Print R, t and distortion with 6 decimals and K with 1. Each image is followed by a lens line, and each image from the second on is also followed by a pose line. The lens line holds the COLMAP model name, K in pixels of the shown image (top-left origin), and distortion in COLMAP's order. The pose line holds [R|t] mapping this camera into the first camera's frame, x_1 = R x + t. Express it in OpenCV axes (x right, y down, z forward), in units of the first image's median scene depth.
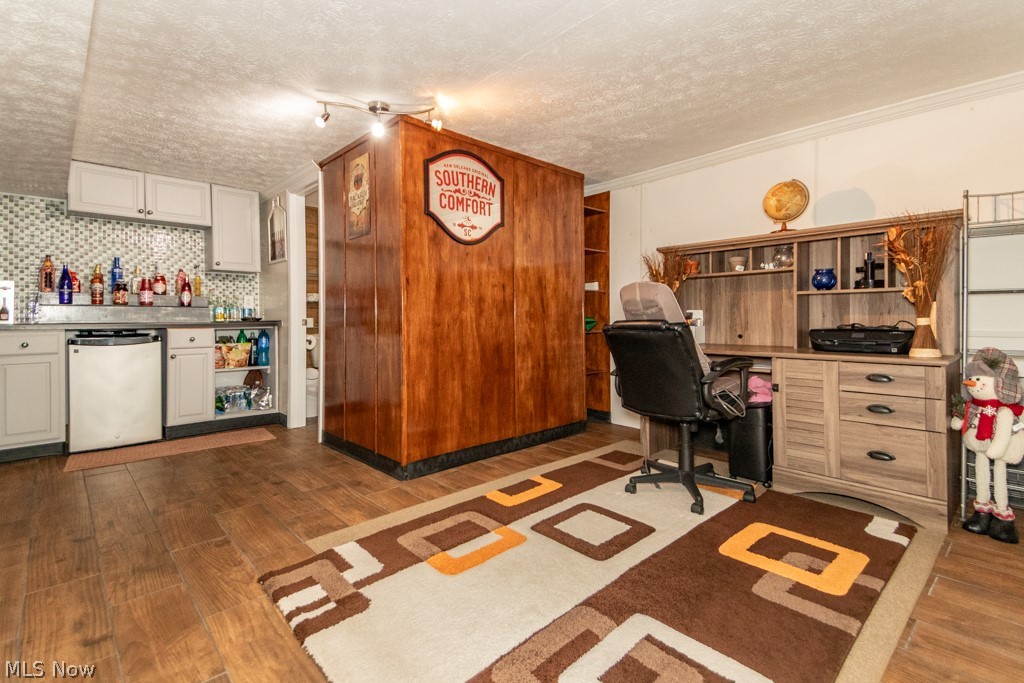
lens RADIAL K [[479.5, 0, 509.5], [0, 479.5, 316.5], [0, 0, 1]] dist [0.066987, -0.023990]
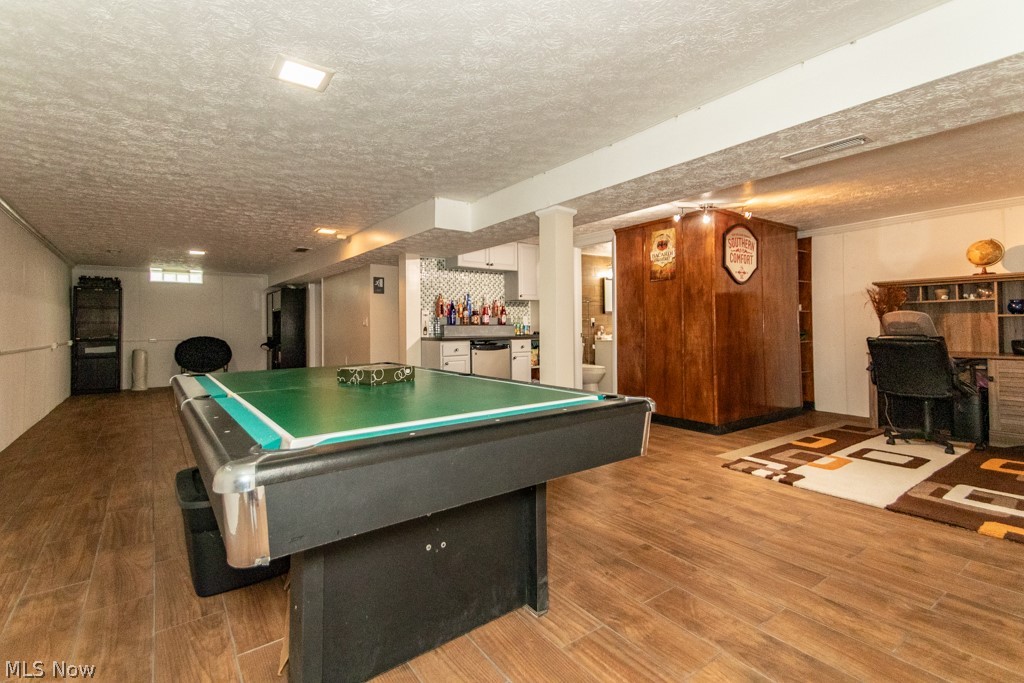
lens RADIAL K [[479.5, 0, 509.5], [0, 479.5, 316.5], [0, 0, 1]] dist [0.066987, -0.023990]
pose [[0.993786, -0.008070, -0.111011, -0.658884], [0.005637, 0.999737, -0.022219, -0.019336], [0.111161, 0.021456, 0.993571, -0.613892]]
